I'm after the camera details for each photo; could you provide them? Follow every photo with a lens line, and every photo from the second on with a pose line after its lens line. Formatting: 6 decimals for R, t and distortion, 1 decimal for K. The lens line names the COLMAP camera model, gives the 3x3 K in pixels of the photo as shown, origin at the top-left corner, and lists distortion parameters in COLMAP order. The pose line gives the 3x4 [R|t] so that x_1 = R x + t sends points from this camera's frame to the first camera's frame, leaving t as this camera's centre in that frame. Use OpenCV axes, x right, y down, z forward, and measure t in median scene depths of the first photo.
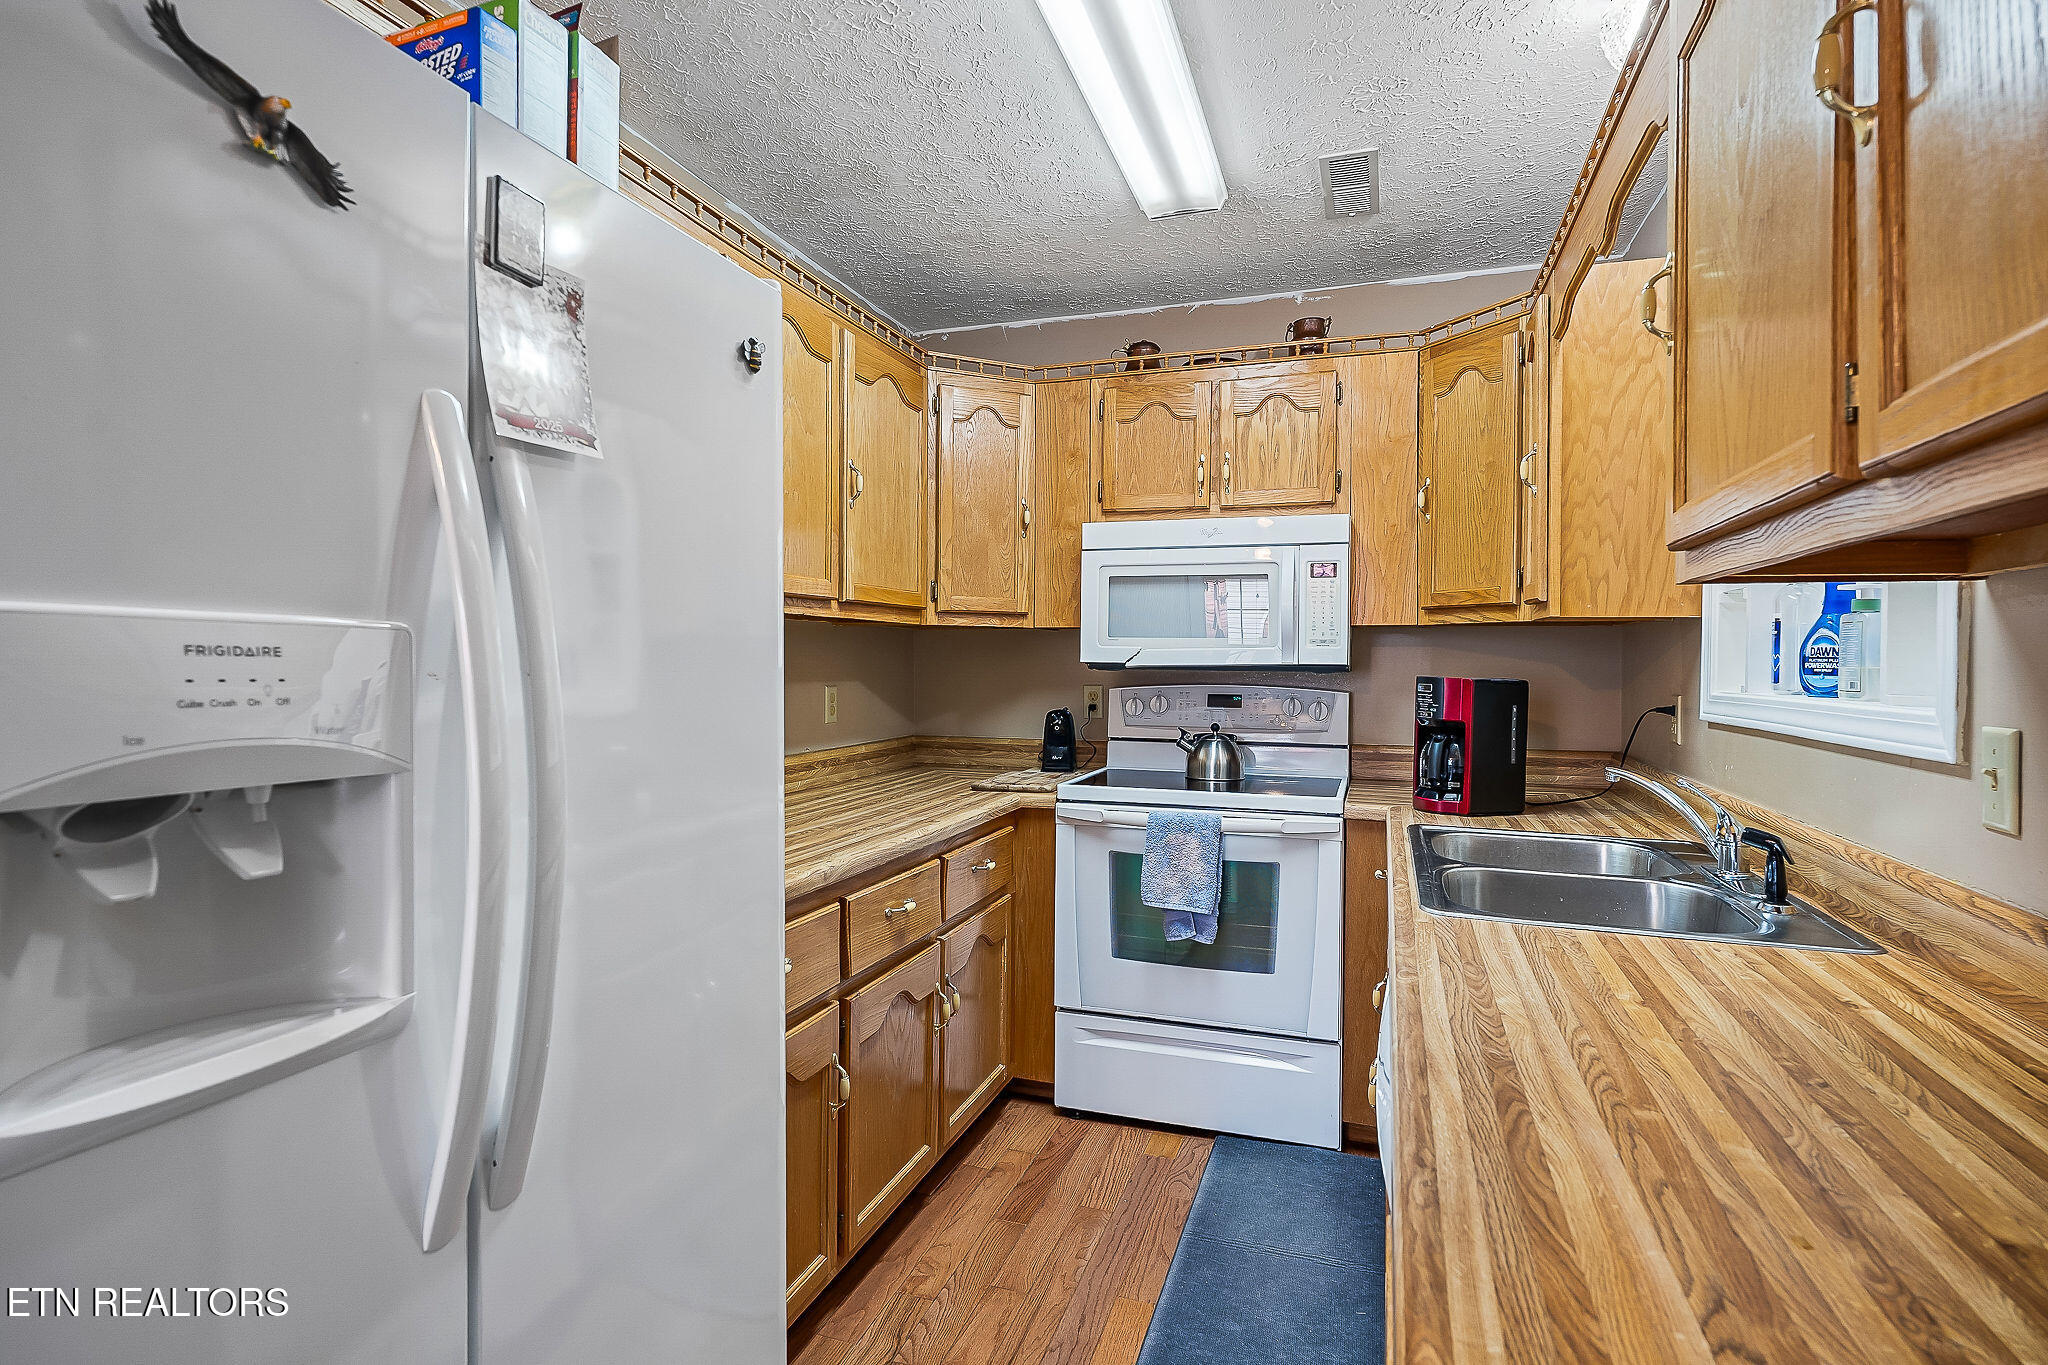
lens RADIAL K [[1023.8, 0, 1024.5], [0, 1023.8, 664.1], [0, 0, 1]] dist [-0.000491, -0.000002]
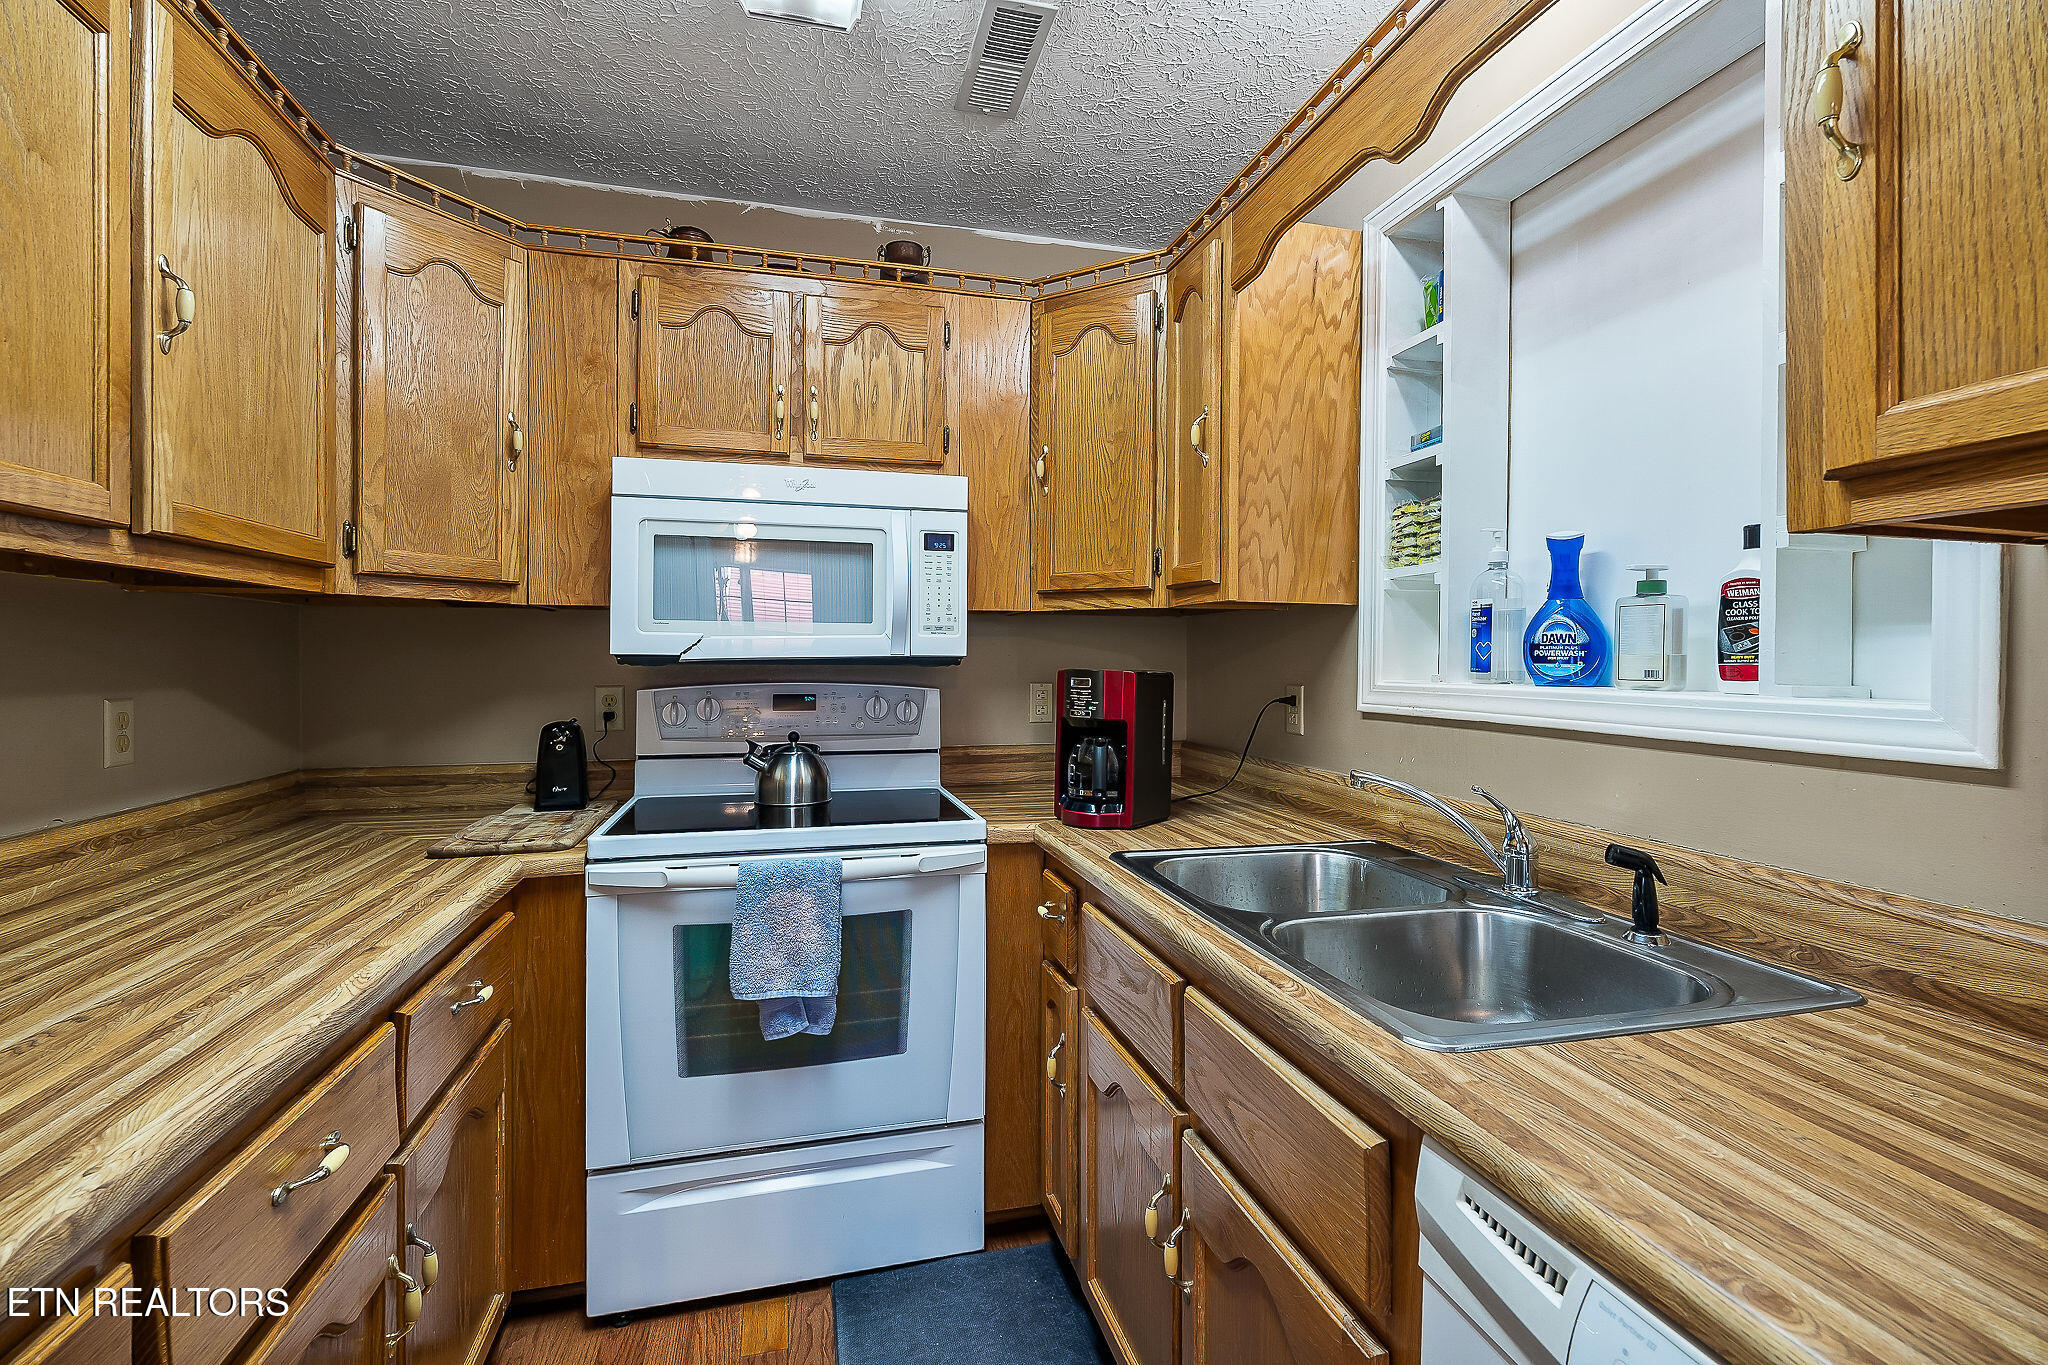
lens RADIAL K [[909.2, 0, 1031.5], [0, 909.2, 659.9], [0, 0, 1]] dist [-0.004337, -0.000300]
pose [[0.829358, -0.006799, 0.558677, -0.057230], [0.005513, 0.999977, 0.003985, 0.000953], [-0.558691, -0.000225, 0.829376, 0.345020]]
